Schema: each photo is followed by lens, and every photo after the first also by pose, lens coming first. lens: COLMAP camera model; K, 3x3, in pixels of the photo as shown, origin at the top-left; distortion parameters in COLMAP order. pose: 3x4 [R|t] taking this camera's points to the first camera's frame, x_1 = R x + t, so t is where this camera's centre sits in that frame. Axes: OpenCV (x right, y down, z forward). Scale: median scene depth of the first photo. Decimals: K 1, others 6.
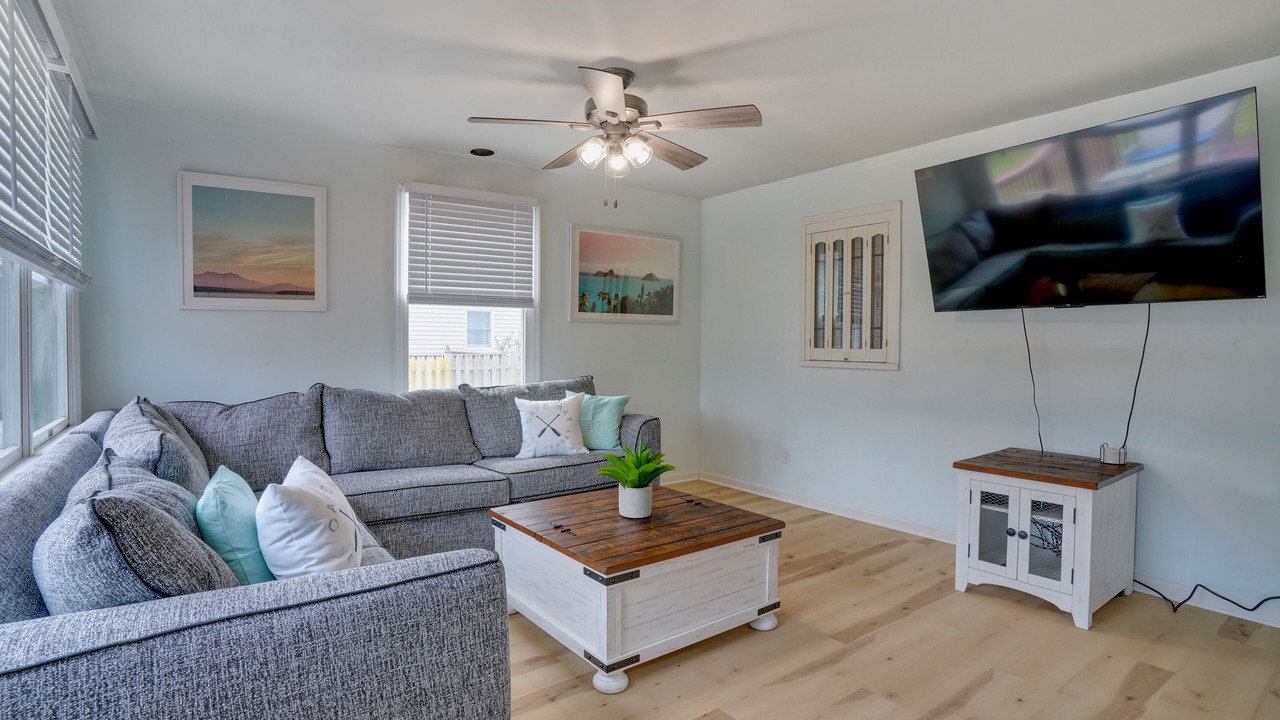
lens RADIAL K [[640.5, 0, 640.0], [0, 640.5, 360.0], [0, 0, 1]] dist [-0.050384, -0.000017]
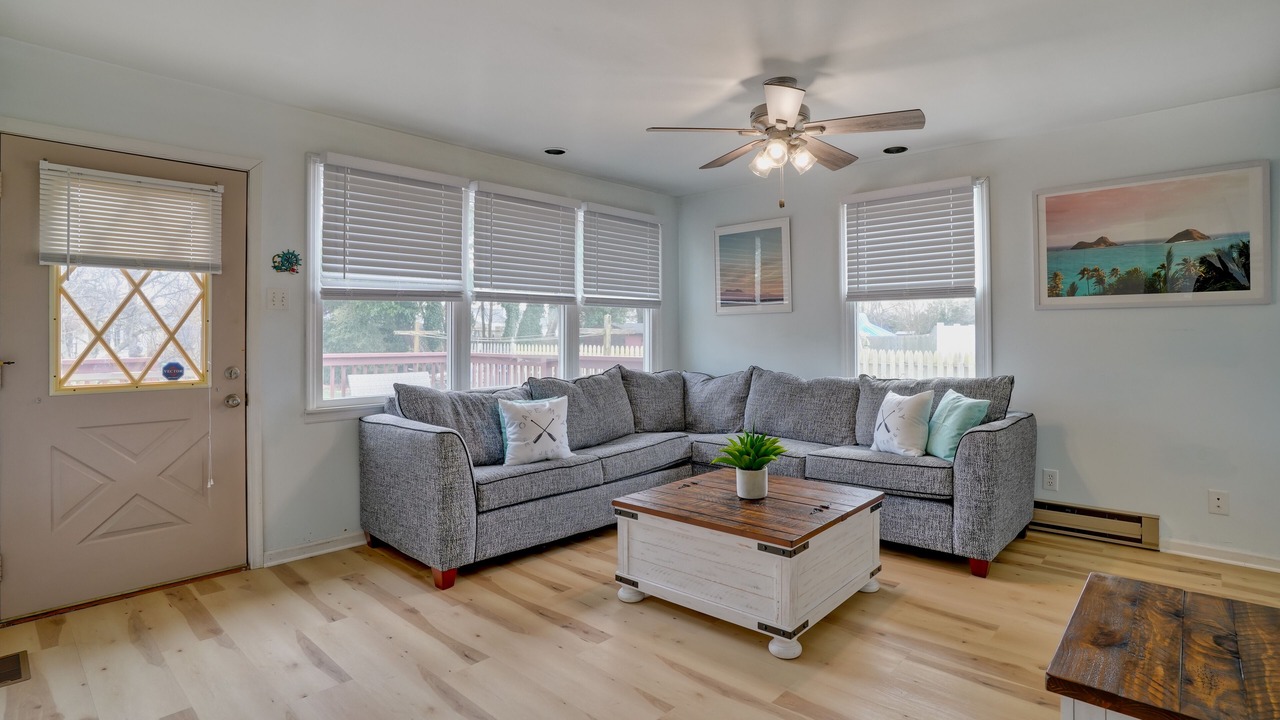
lens RADIAL K [[635.8, 0, 640.1], [0, 635.8, 336.4], [0, 0, 1]] dist [-0.002346, -0.000113]
pose [[0.219519, -0.002259, -0.975606, 0.606783], [-0.024111, 0.999679, -0.007740, -0.008183], [0.975310, 0.025222, 0.219394, 0.352109]]
